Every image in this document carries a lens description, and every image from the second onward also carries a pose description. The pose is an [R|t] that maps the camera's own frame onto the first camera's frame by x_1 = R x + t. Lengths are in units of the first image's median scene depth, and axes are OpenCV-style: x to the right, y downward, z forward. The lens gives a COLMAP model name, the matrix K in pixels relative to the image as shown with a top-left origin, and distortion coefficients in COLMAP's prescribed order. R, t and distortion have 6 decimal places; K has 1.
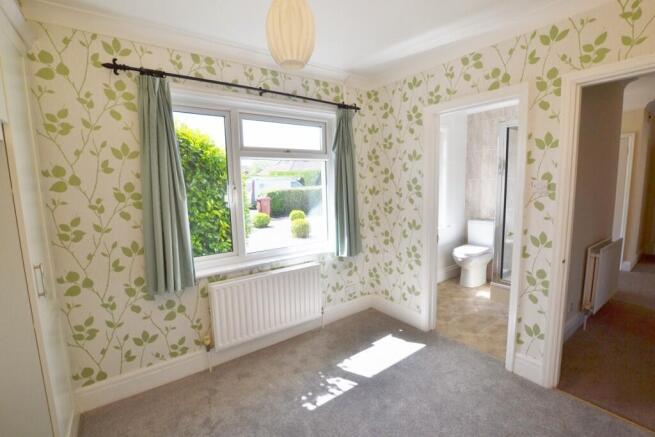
lens RADIAL K [[295.1, 0, 350.9], [0, 295.1, 209.6], [0, 0, 1]] dist [-0.023770, 0.000342]
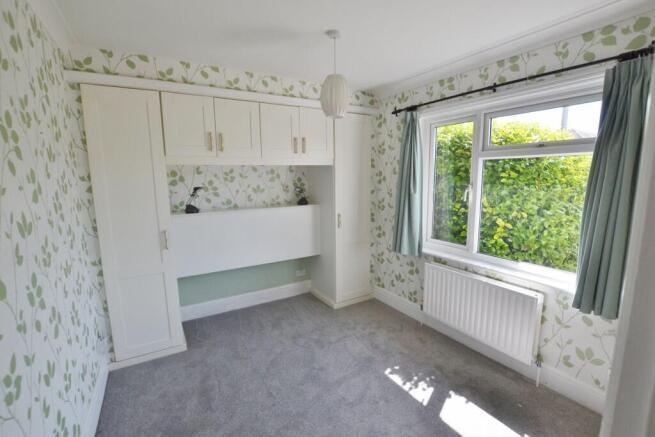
lens RADIAL K [[295.1, 0, 329.4], [0, 295.1, 222.2], [0, 0, 1]] dist [-0.023770, 0.000342]
pose [[-0.115565, 0.156719, -0.980859, 0.827680], [-0.110973, 0.979256, 0.169538, -0.085216], [0.987081, 0.128441, -0.095776, 0.686317]]
